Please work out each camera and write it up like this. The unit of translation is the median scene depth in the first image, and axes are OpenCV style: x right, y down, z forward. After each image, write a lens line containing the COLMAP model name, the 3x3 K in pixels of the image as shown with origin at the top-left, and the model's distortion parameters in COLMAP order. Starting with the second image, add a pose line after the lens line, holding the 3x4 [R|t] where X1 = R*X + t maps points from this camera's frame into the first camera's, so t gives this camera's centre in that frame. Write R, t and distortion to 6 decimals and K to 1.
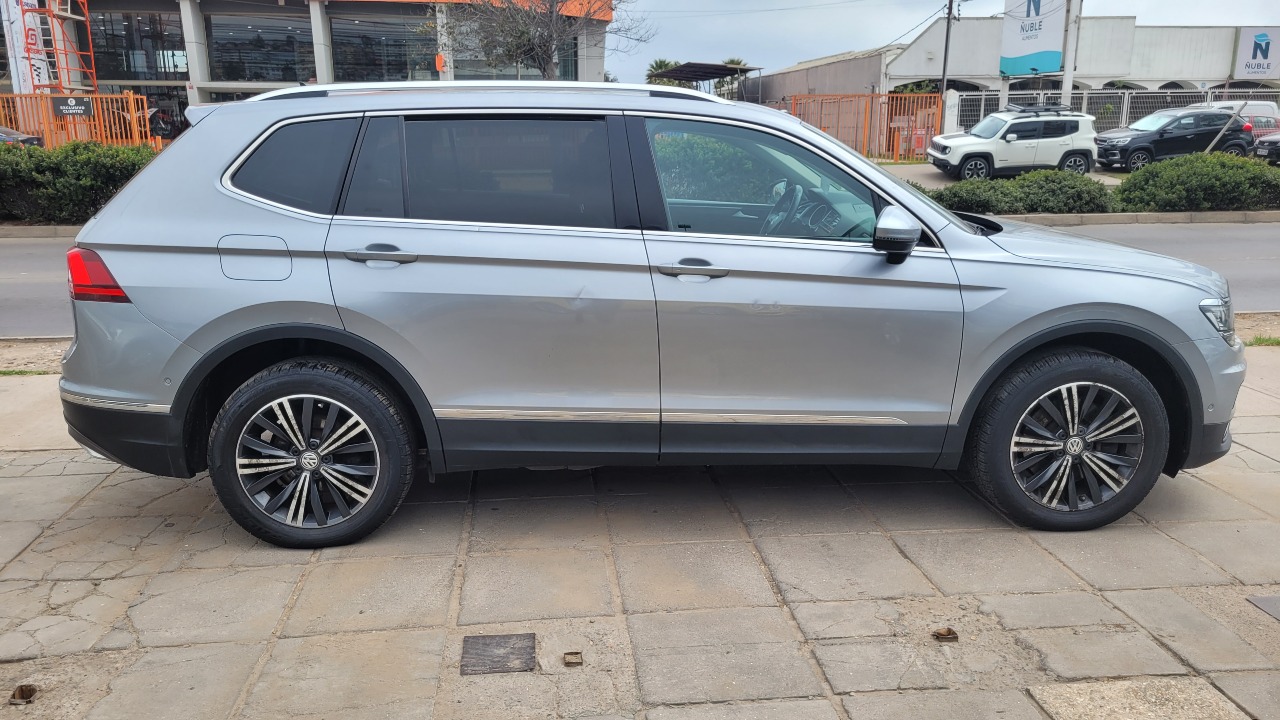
lens RADIAL K [[984.8, 0, 639.8], [0, 984.8, 359.0], [0, 0, 1]] dist [0.036263, -0.018368]
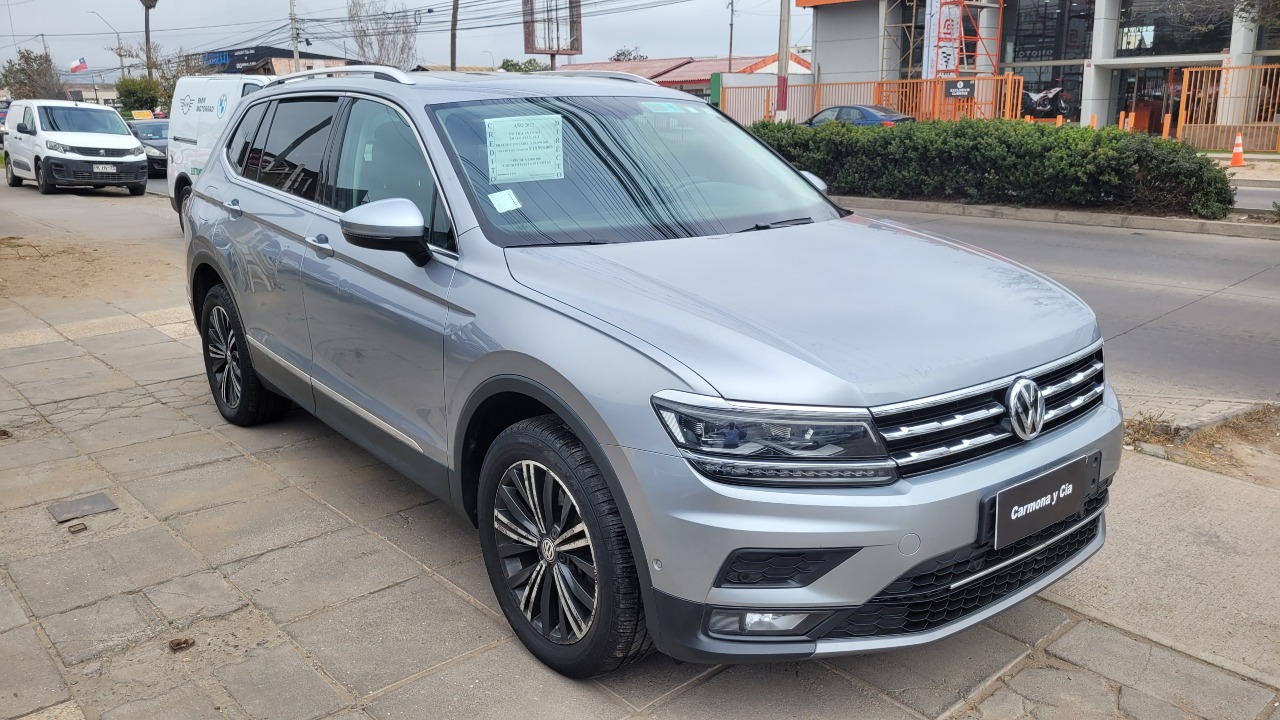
lens RADIAL K [[984.8, 0, 643.6], [0, 984.8, 355.1], [0, 0, 1]] dist [0.036263, -0.018368]
pose [[0.577739, 0.194400, -0.792733, 1.023150], [-0.181090, 0.977547, 0.107744, -0.141712], [0.795879, 0.081308, 0.599971, 0.612175]]
